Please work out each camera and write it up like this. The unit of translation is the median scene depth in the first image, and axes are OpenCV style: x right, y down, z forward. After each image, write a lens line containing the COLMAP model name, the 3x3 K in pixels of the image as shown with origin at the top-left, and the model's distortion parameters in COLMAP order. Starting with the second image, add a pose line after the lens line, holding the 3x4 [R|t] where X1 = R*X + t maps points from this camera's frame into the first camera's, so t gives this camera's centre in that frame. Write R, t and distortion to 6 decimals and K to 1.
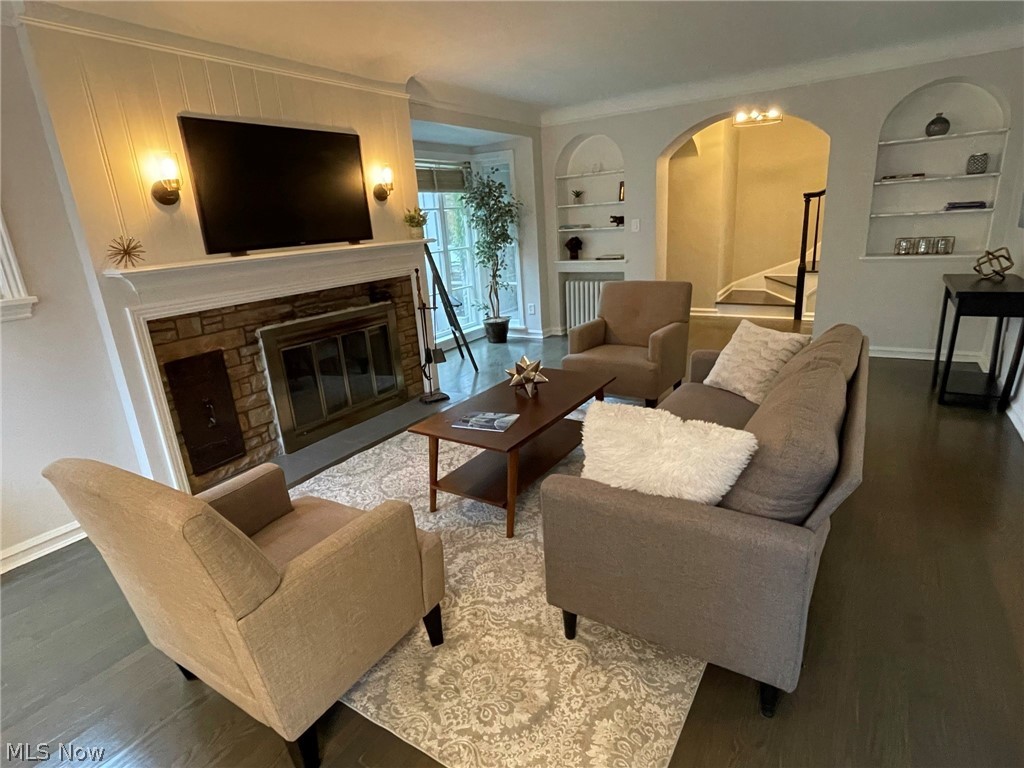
lens RADIAL K [[547.9, 0, 512.0], [0, 547.9, 384.0], [0, 0, 1]] dist [-0.000237, 0.000309]
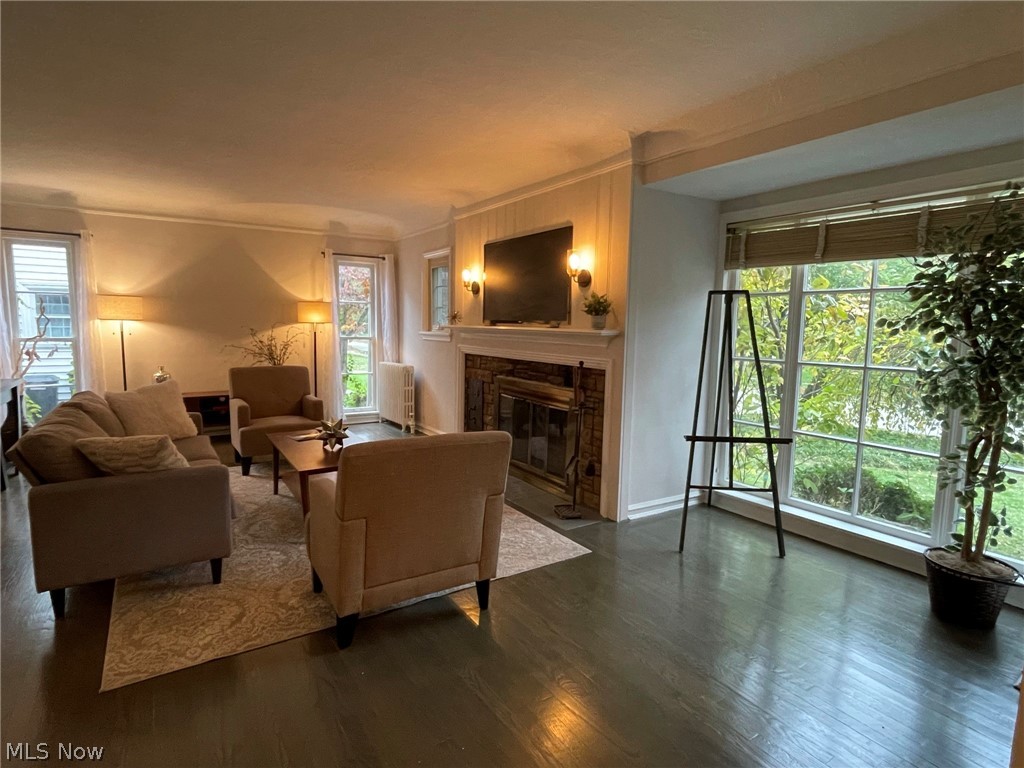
lens RADIAL K [[547.9, 0, 512.0], [0, 547.9, 384.0], [0, 0, 1]] dist [-0.000237, 0.000309]
pose [[-0.409413, 0.163458, -0.897587, 0.746058], [-0.253171, 0.924828, 0.283897, -0.450127], [0.876519, 0.343474, -0.337254, 1.372308]]
